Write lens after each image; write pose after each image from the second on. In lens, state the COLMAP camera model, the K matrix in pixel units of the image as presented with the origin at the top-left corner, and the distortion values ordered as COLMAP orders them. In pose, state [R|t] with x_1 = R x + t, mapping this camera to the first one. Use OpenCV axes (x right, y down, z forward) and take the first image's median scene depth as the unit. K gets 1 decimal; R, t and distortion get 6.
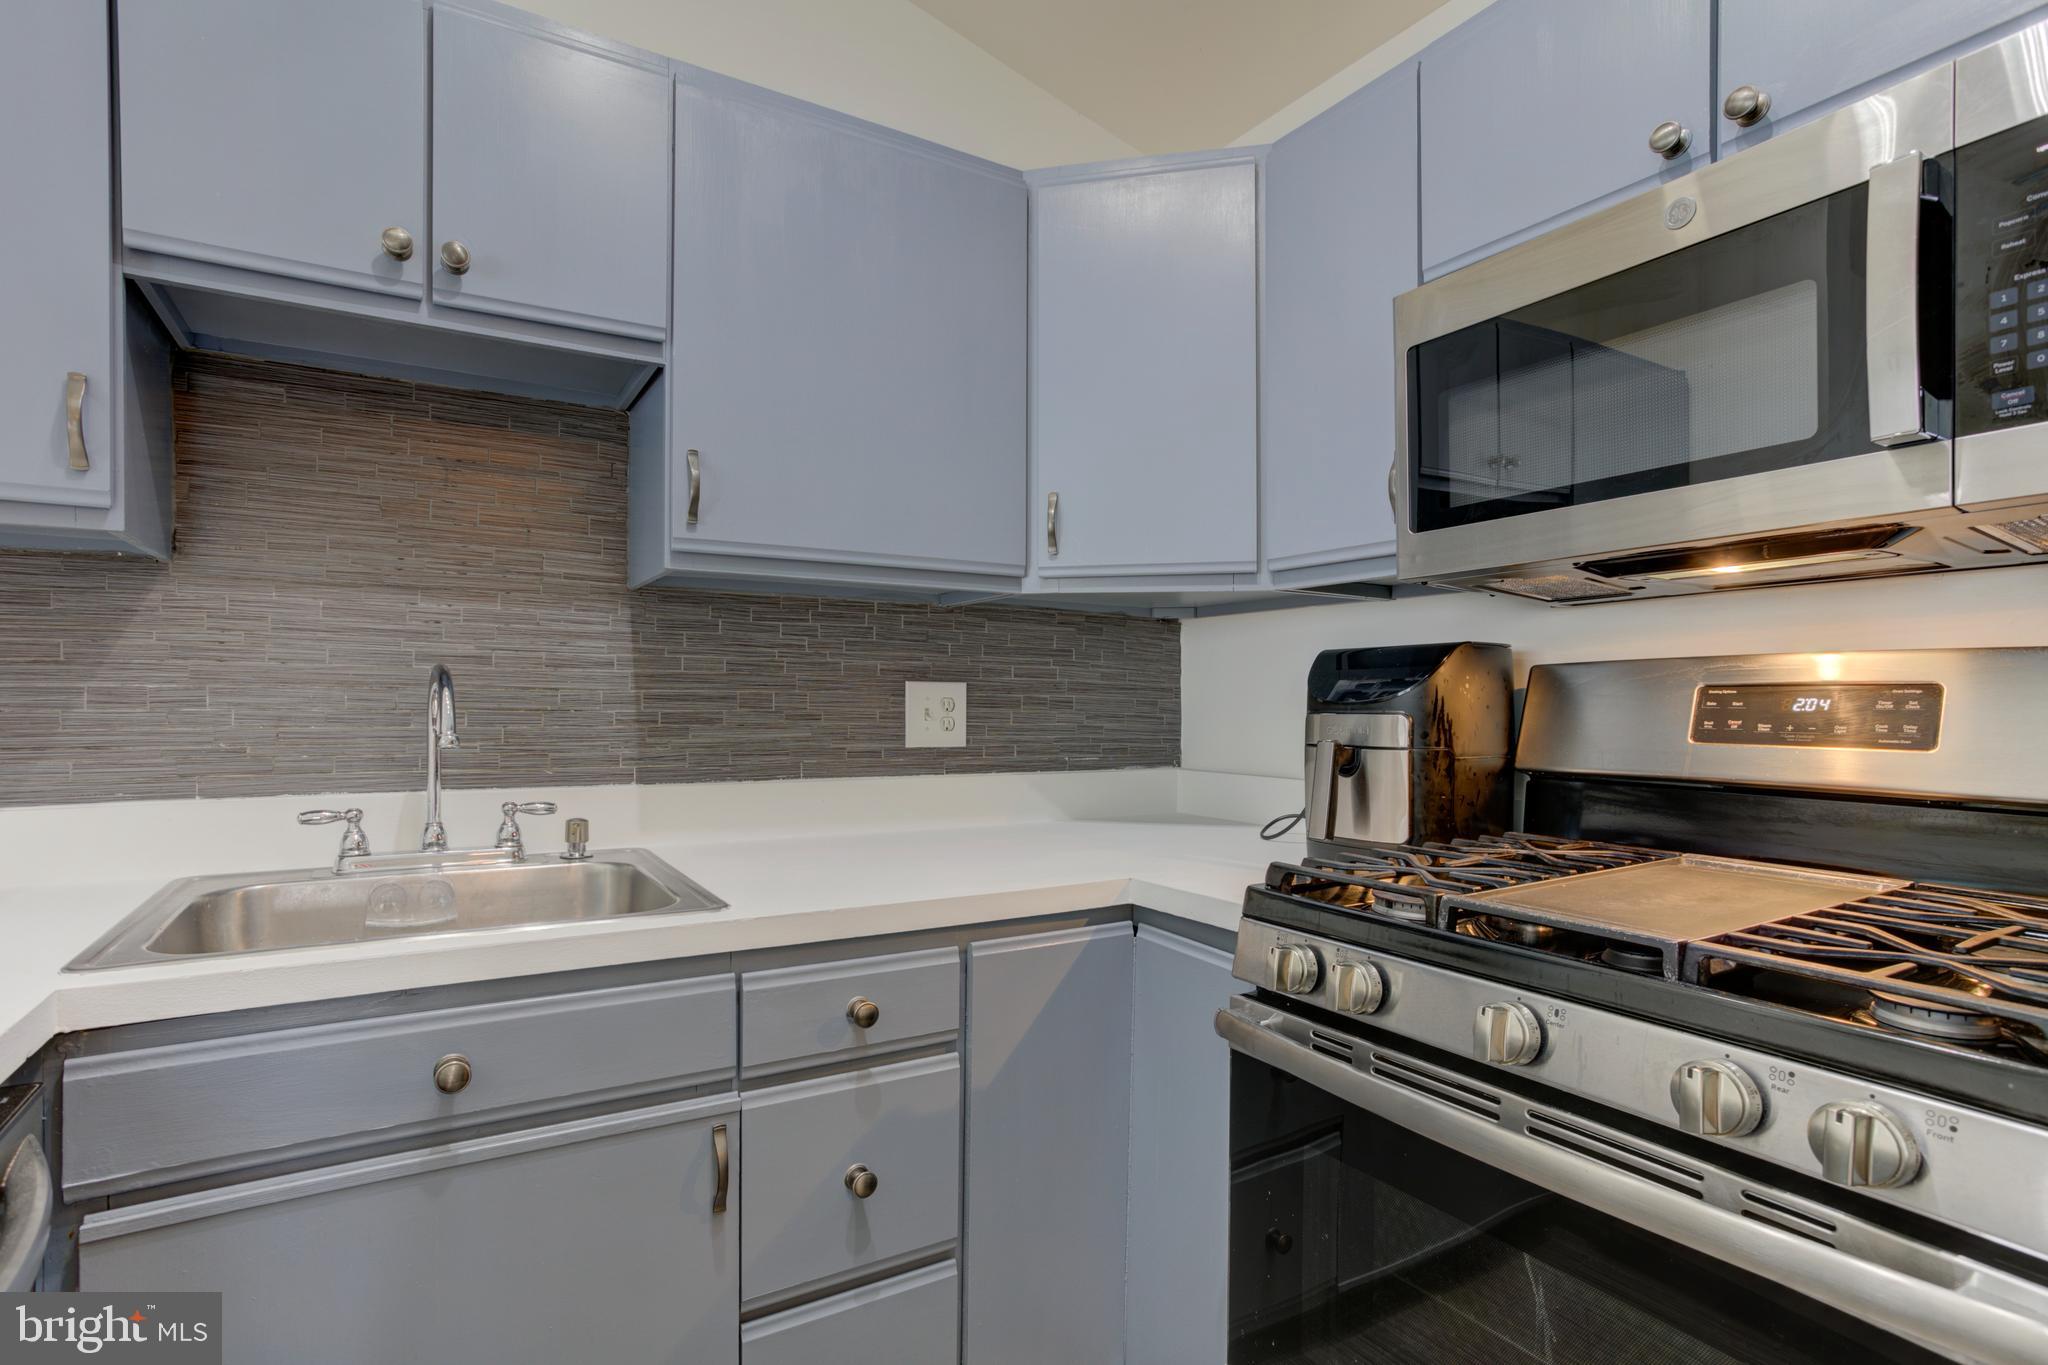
lens RADIAL K [[1017.3, 0, 1030.1], [0, 1017.3, 726.3], [0, 0, 1]] dist [-0.030298, 0.011563]
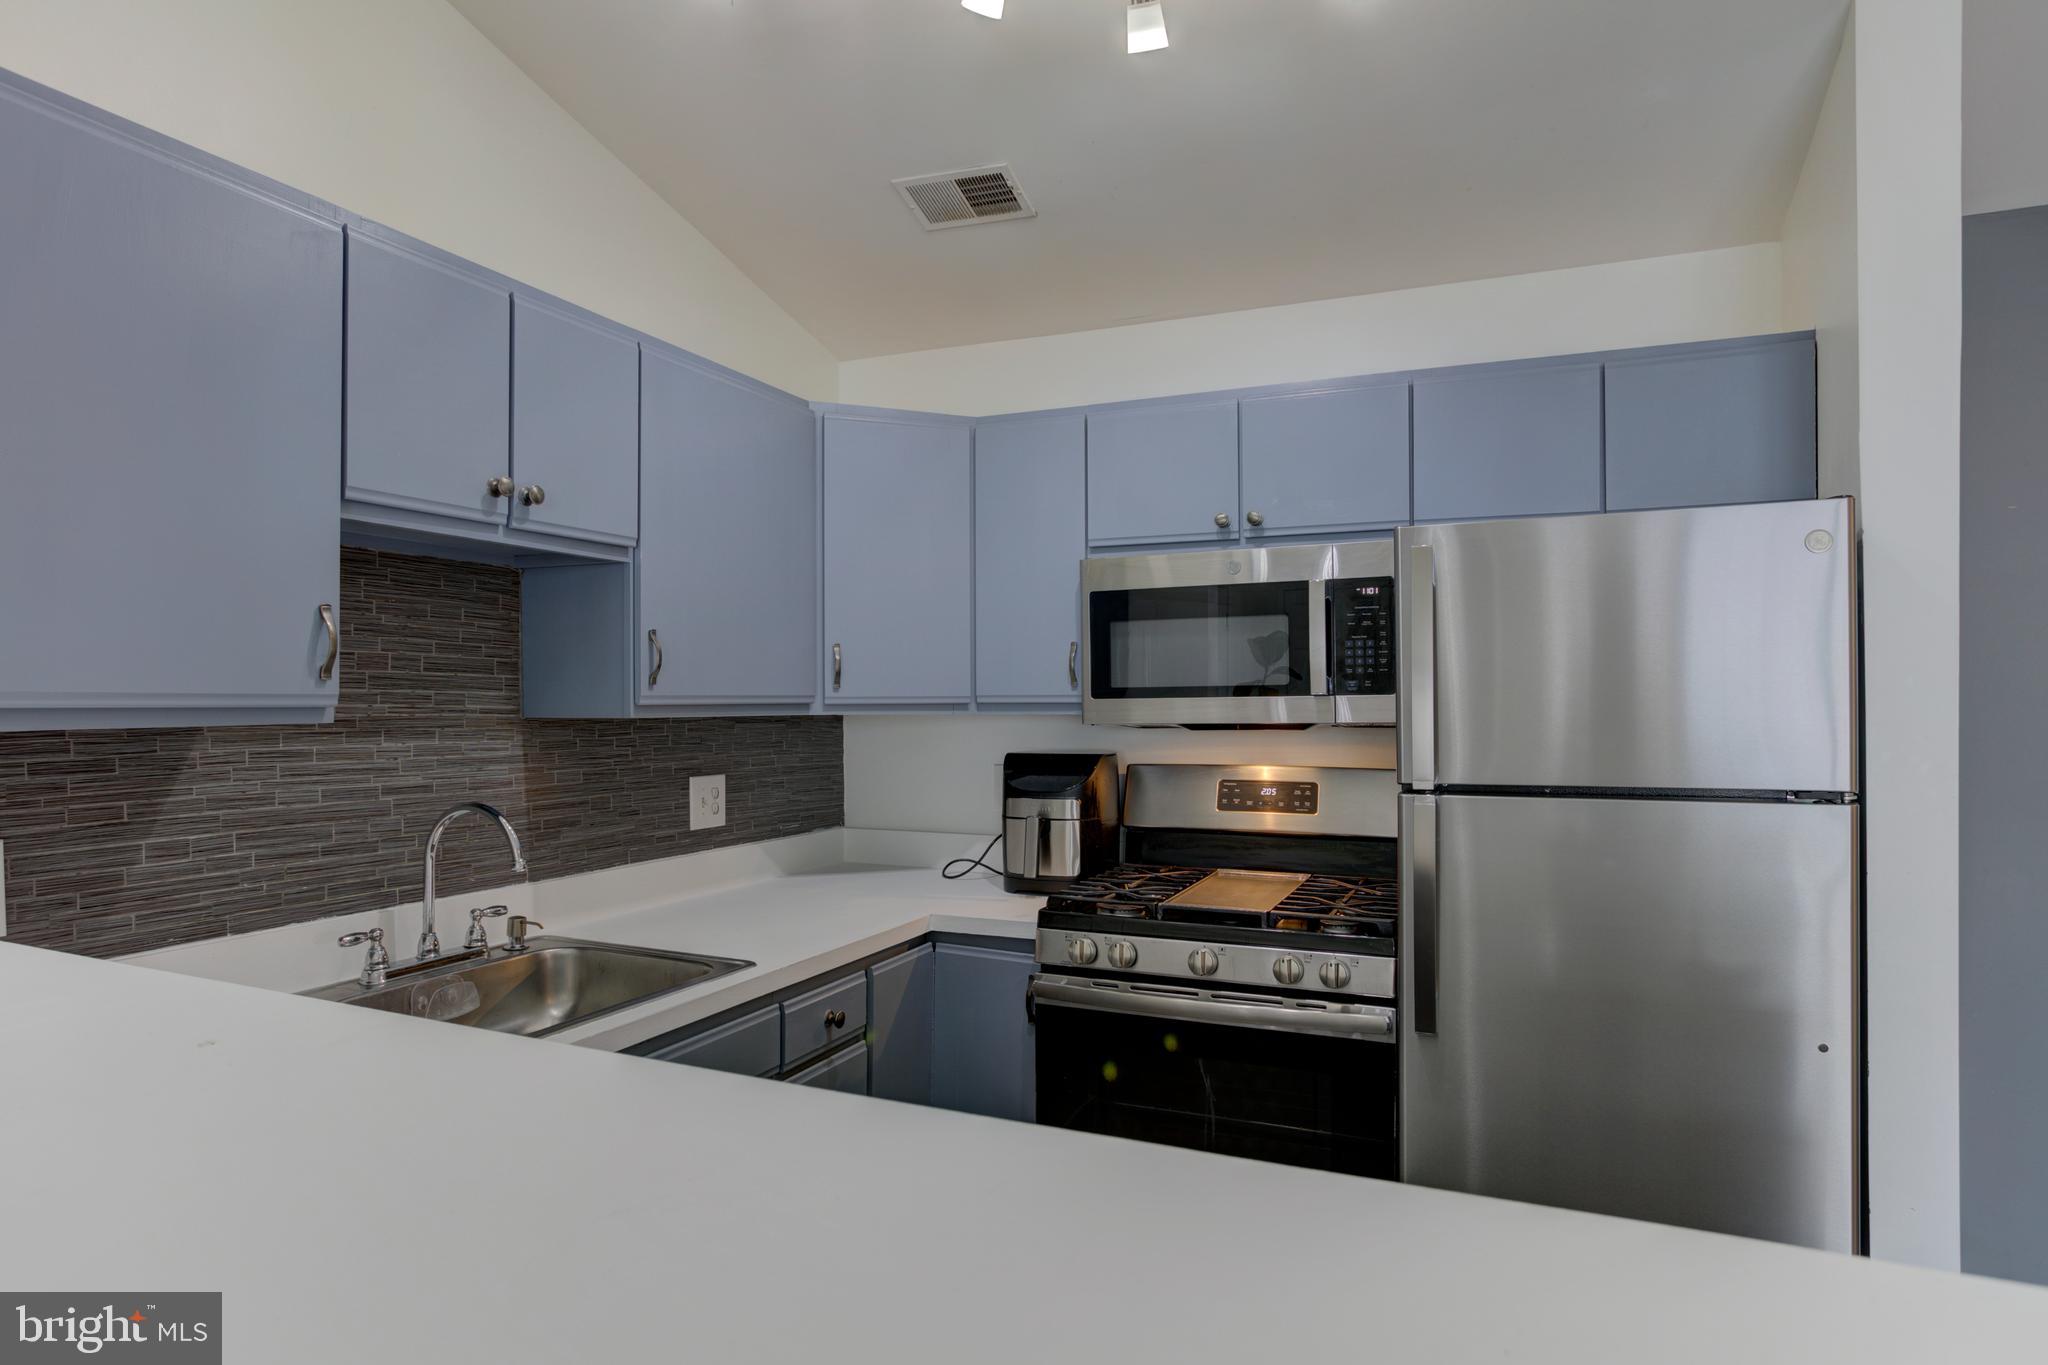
lens RADIAL K [[1136.9, 0, 1031.1], [0, 1136.9, 694.6], [0, 0, 1]] dist [-0.016640, 0.000997]
pose [[0.815563, -0.002433, 0.578664, -0.796225], [0.018698, 0.999580, -0.022150, -0.144877], [-0.578367, 0.028884, 0.815265, -0.520958]]
